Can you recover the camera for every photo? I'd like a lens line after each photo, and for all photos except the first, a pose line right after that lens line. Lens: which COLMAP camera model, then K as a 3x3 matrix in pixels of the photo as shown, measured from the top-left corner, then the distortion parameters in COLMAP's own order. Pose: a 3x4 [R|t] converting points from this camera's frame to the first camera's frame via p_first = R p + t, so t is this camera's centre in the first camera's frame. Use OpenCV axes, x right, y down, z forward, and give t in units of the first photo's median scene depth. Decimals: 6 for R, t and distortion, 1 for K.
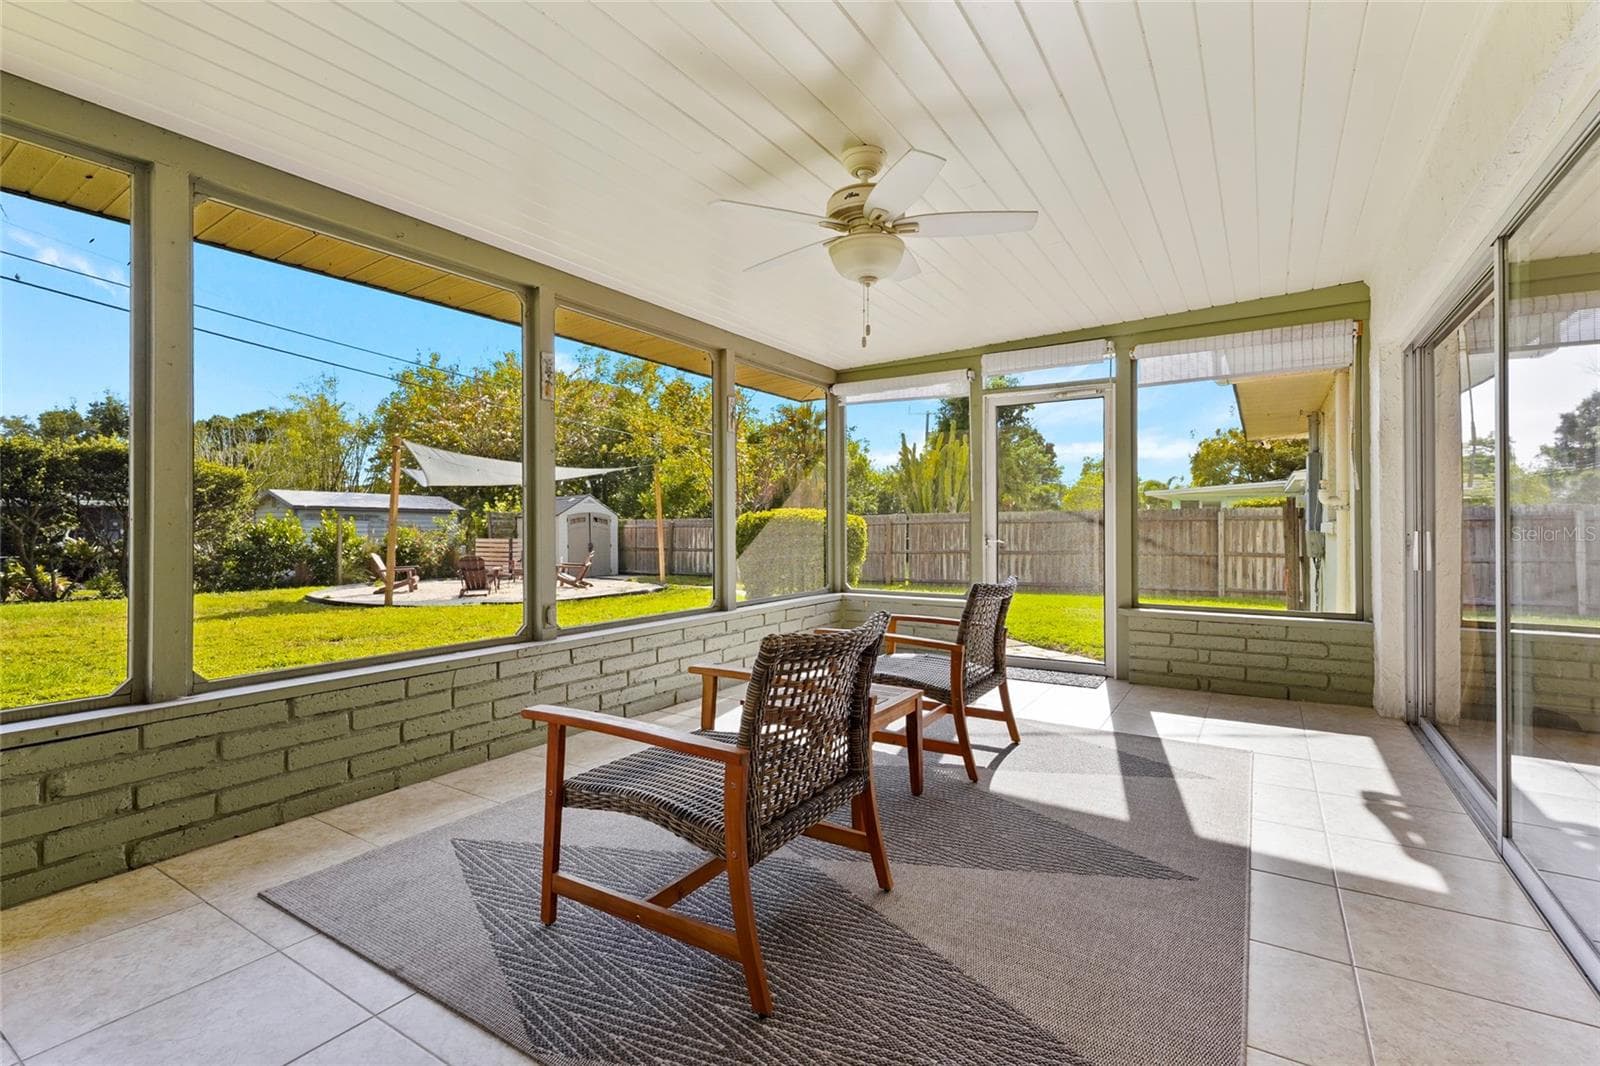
lens RADIAL K [[736.7, 0, 805.5], [0, 736.7, 525.7], [0, 0, 1]] dist [-0.003091, -0.000044]
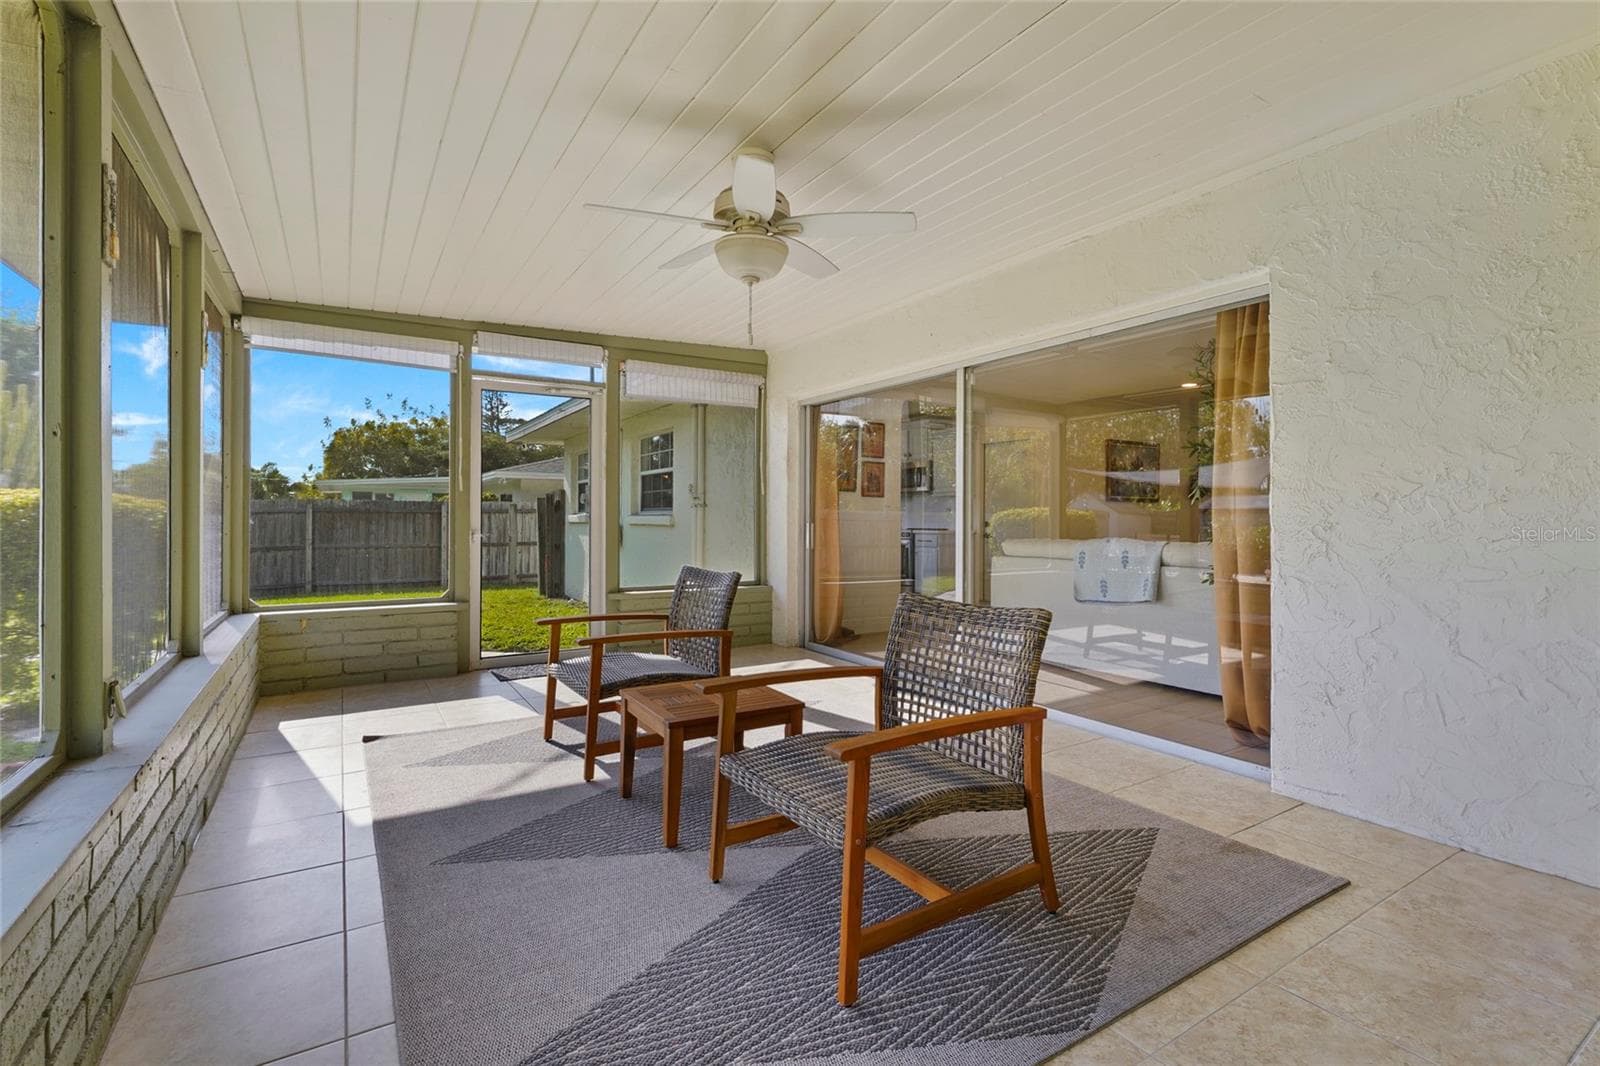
lens RADIAL K [[719.9, 0, 807.1], [0, 719.9, 517.9], [0, 0, 1]] dist [-0.001301, -0.000119]
pose [[0.427396, 0.003424, 0.904058, -0.378225], [-0.003262, 0.999992, -0.002246, 0.000293], [-0.904059, -0.001989, 0.427404, 0.241140]]
